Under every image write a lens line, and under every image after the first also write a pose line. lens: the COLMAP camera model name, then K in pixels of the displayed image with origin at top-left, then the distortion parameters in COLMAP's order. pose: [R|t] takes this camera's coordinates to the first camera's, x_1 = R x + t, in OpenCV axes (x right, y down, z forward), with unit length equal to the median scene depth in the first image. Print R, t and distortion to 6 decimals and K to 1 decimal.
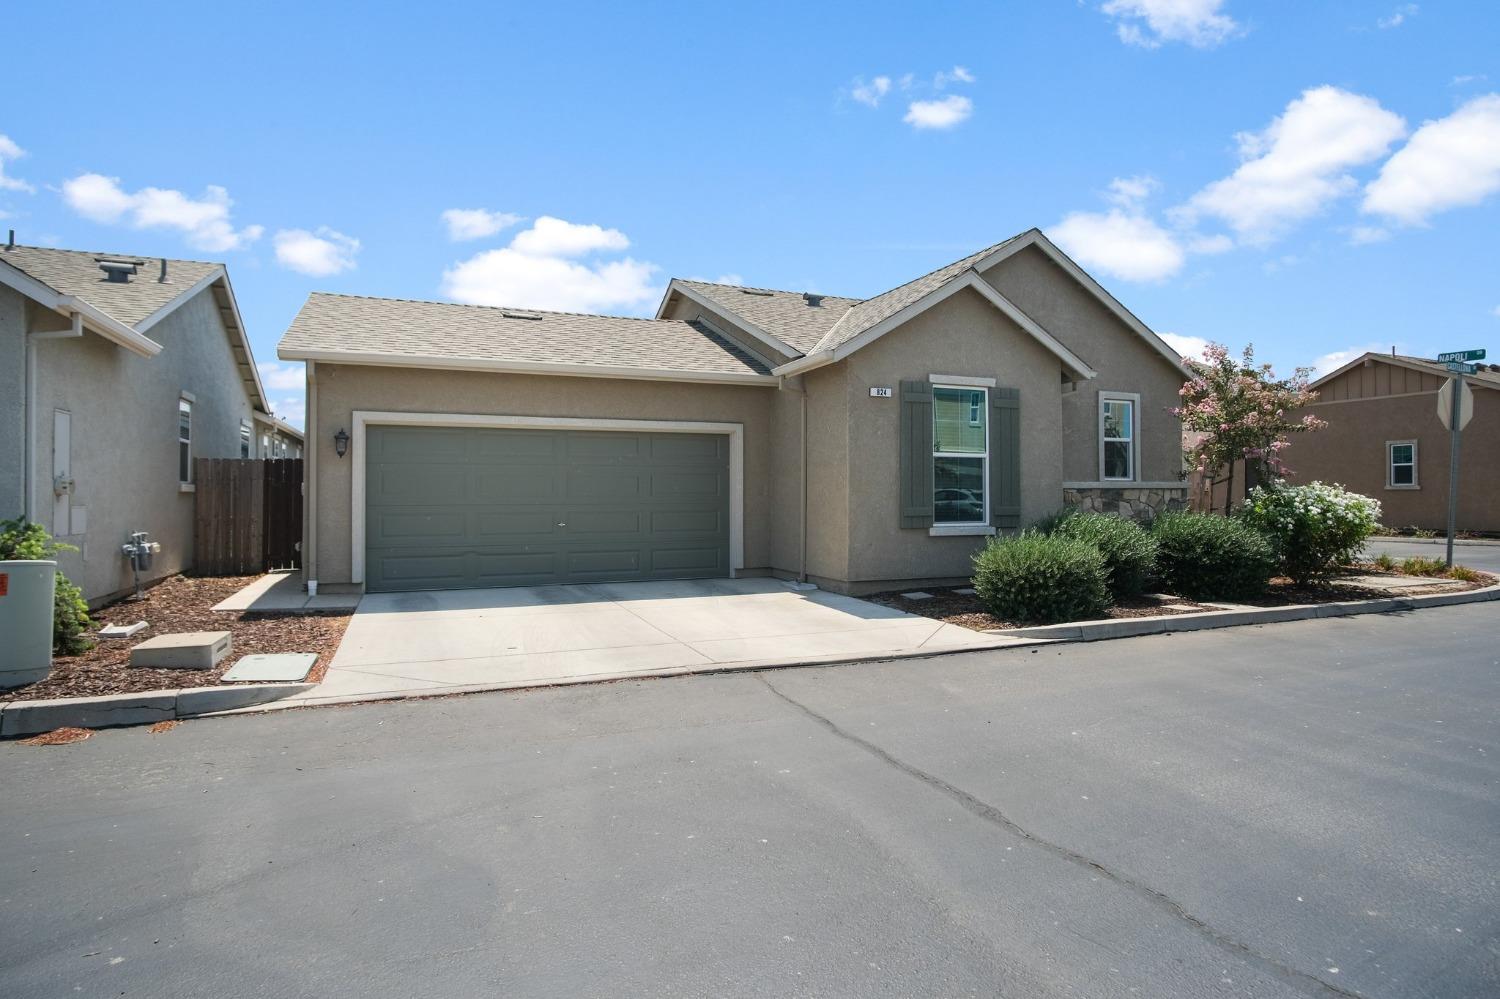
lens RADIAL K [[808.9, 0, 750.0], [0, 808.9, 499.5], [0, 0, 1]] dist [-0.026019, 0.001090]
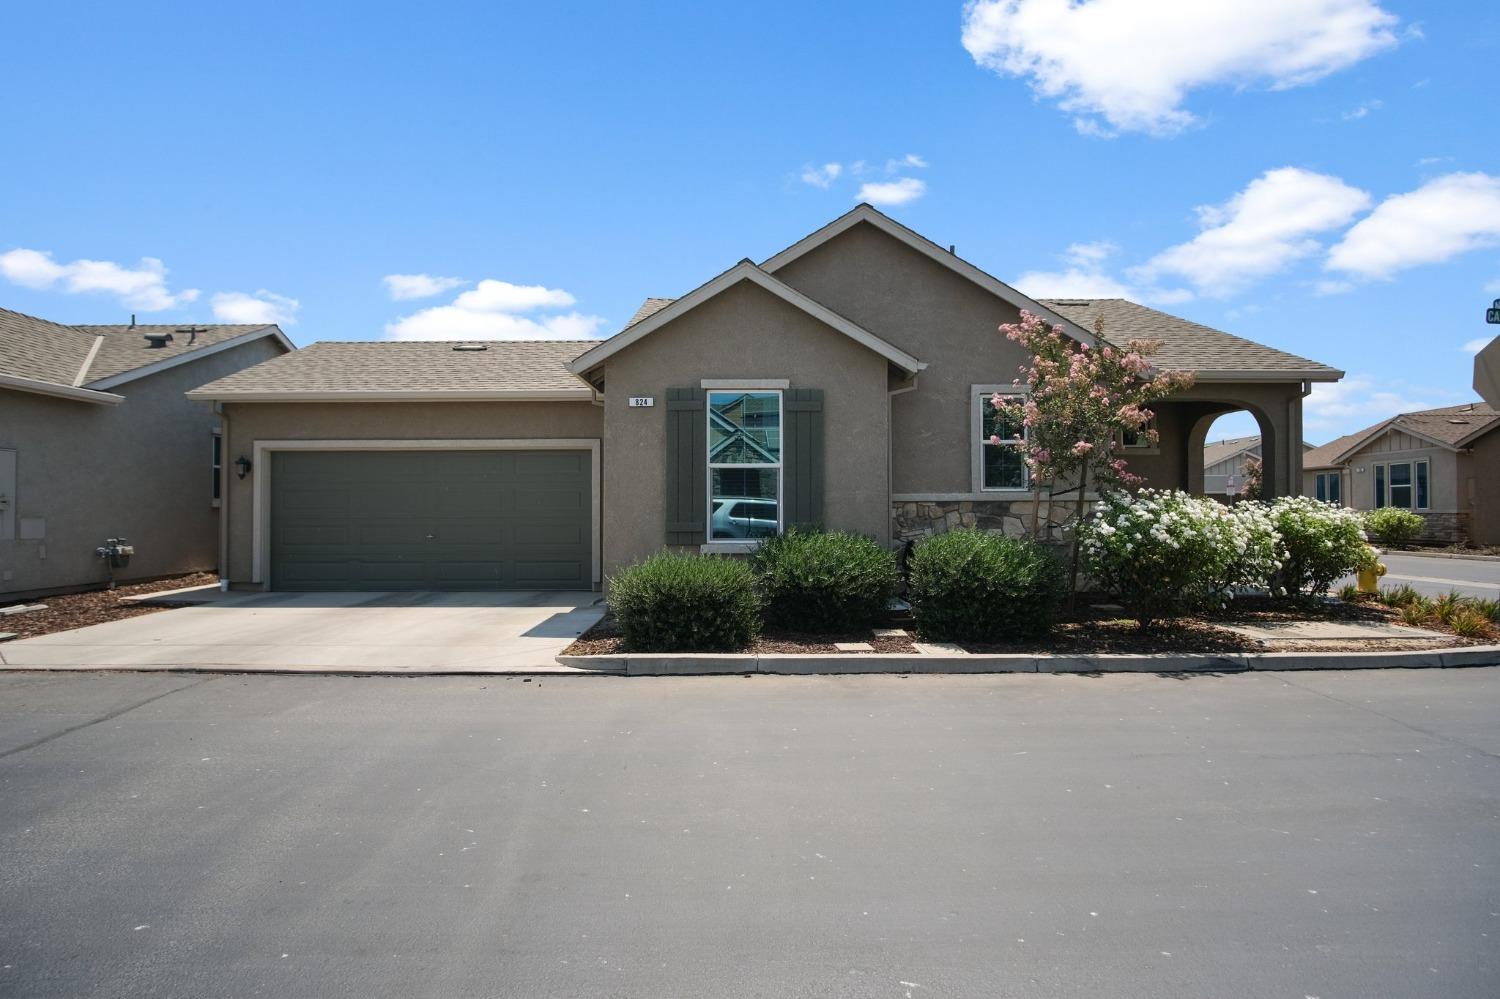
lens RADIAL K [[808.9, 0, 750.0], [0, 808.9, 499.5], [0, 0, 1]] dist [-0.026019, 0.001090]
pose [[0.924762, -0.005570, -0.380506, 0.609802], [-0.001023, 0.999853, -0.017123, -0.001048], [0.380545, 0.016224, 0.924620, 0.157762]]
